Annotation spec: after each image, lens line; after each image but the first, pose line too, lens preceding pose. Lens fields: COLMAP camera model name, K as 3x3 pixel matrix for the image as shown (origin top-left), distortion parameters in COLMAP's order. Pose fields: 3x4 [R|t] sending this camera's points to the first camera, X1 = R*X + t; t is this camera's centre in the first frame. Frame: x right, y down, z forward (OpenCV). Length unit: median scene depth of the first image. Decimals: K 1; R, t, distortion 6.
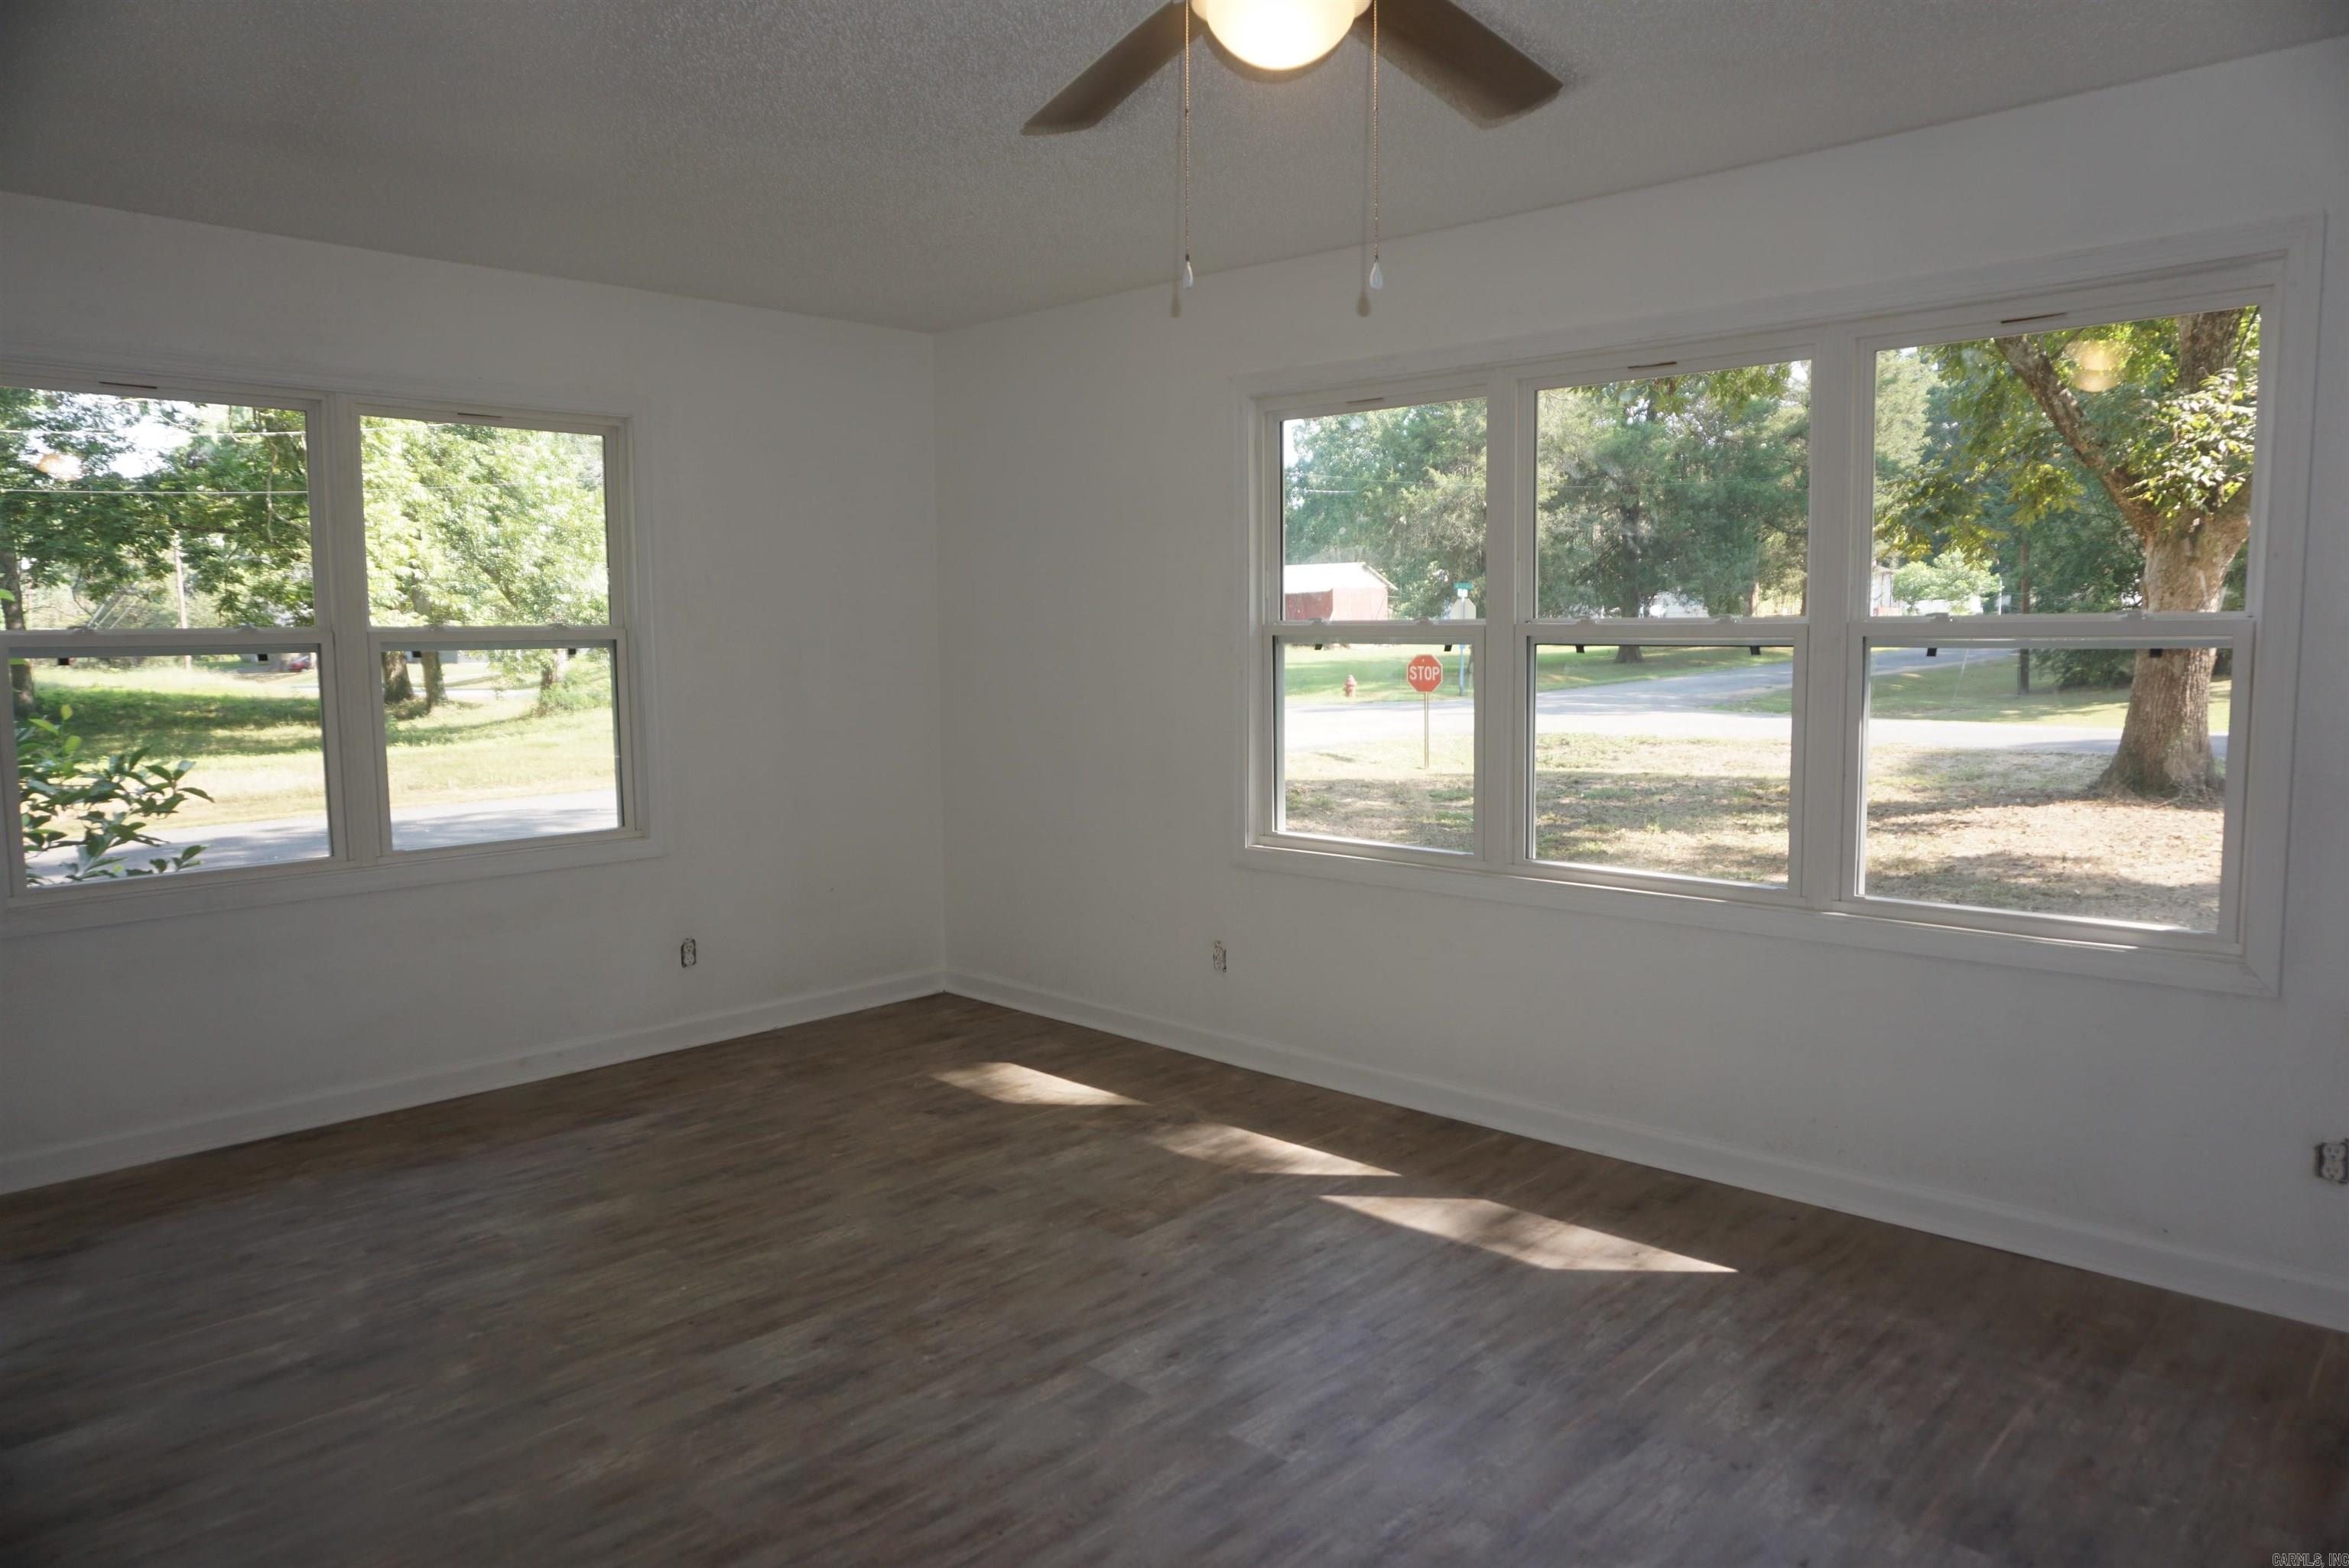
lens RADIAL K [[1566.2, 0, 1176.1], [0, 1566.2, 789.6], [0, 0, 1]] dist [-0.059358, 0.034635]
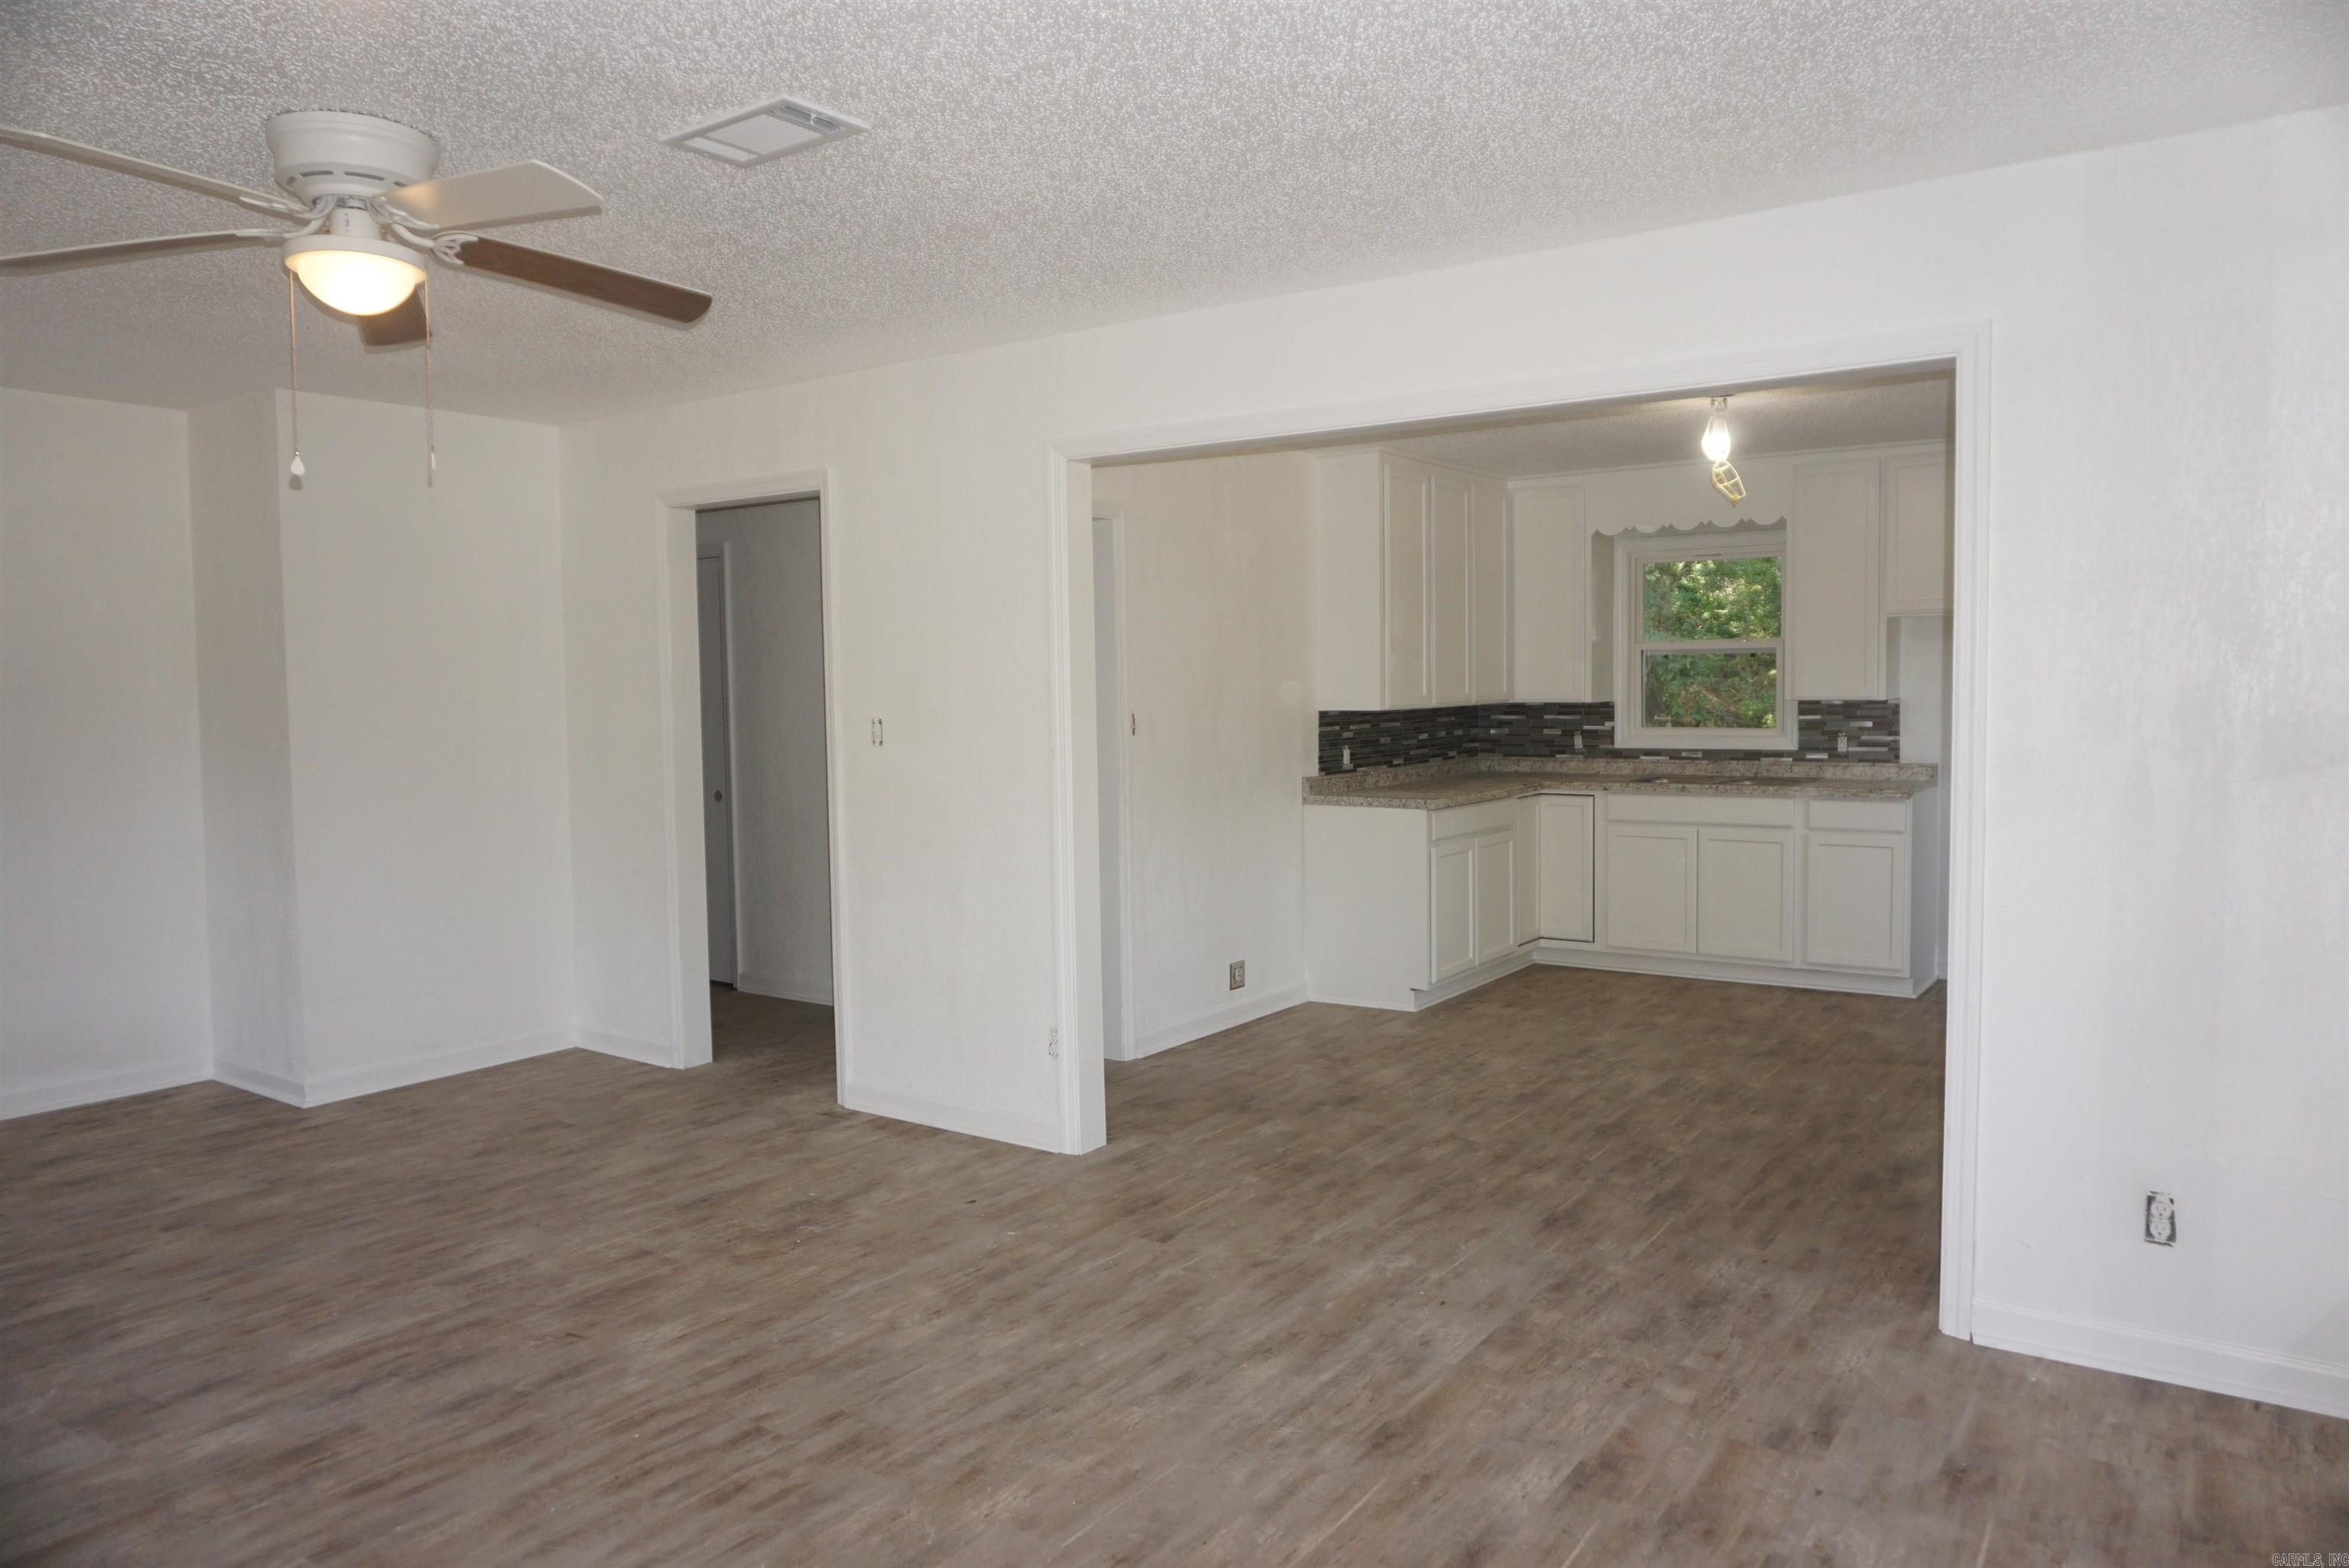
lens RADIAL K [[1566.2, 0, 1186.6], [0, 1566.2, 801.3], [0, 0, 1]] dist [-0.059358, 0.034635]
pose [[-0.990760, 0.024697, -0.133358, -0.253268], [0.001564, 0.985295, 0.170853, -0.139848], [0.135616, 0.169066, -0.976230, 1.345608]]
